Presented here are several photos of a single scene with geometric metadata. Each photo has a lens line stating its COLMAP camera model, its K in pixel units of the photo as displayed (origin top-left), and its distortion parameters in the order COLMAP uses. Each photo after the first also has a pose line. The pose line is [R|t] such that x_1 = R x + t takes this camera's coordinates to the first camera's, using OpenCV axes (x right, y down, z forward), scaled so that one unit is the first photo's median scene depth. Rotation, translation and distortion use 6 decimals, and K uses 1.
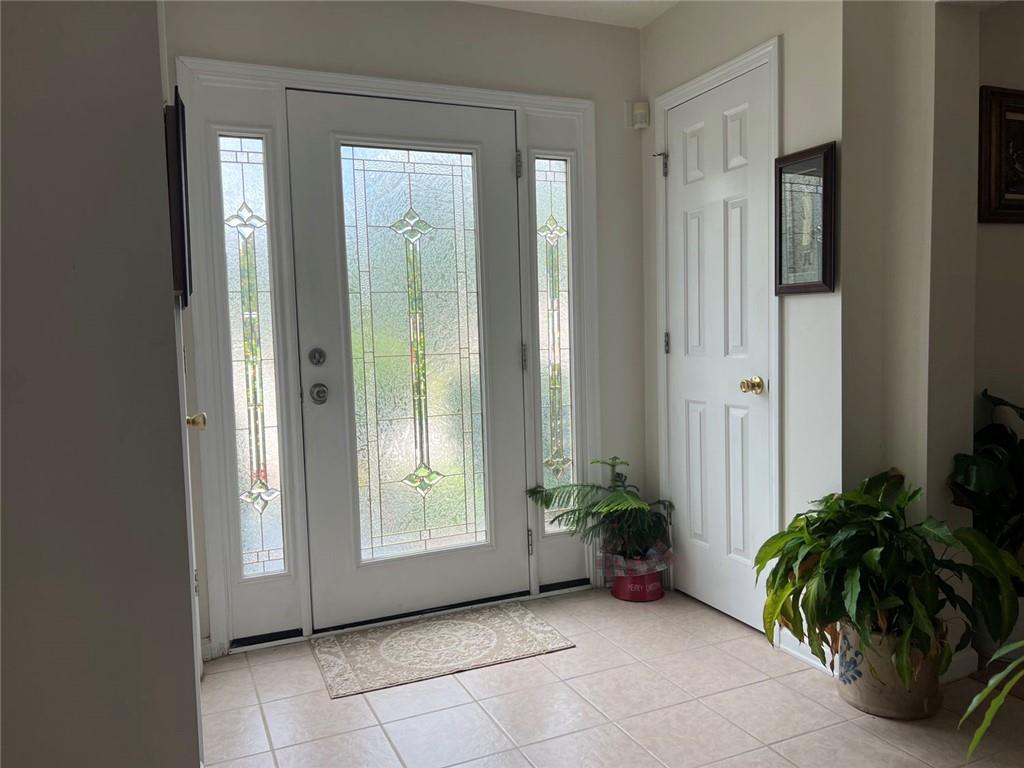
lens RADIAL K [[771.6, 0, 513.9], [0, 771.6, 383.5], [0, 0, 1]] dist [0.051781, -0.063332]
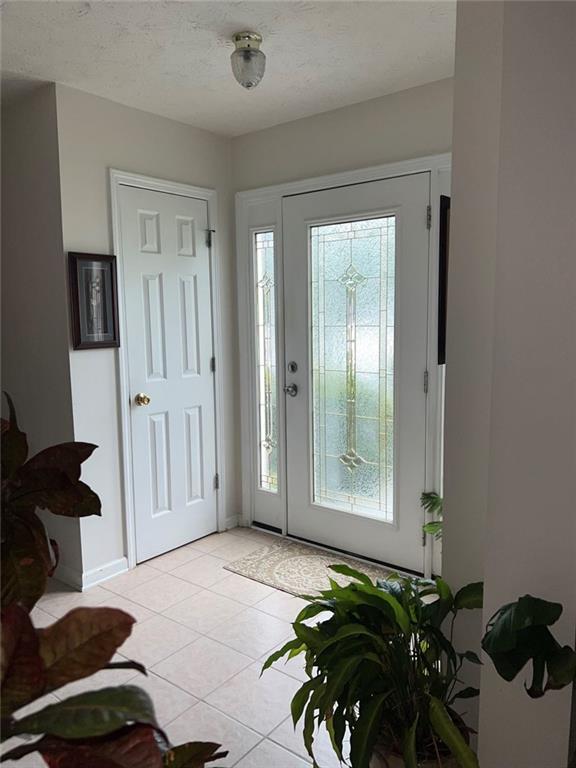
lens RADIAL K [[578.7, 0, 288.1], [0, 578.7, 385.5], [0, 0, 1]] dist [0.051781, -0.063332]
pose [[0.447683, 0.135702, -0.883835, 0.774415], [-0.054462, 0.990720, 0.124527, -0.141585], [0.892532, -0.007613, 0.450920, 0.453147]]
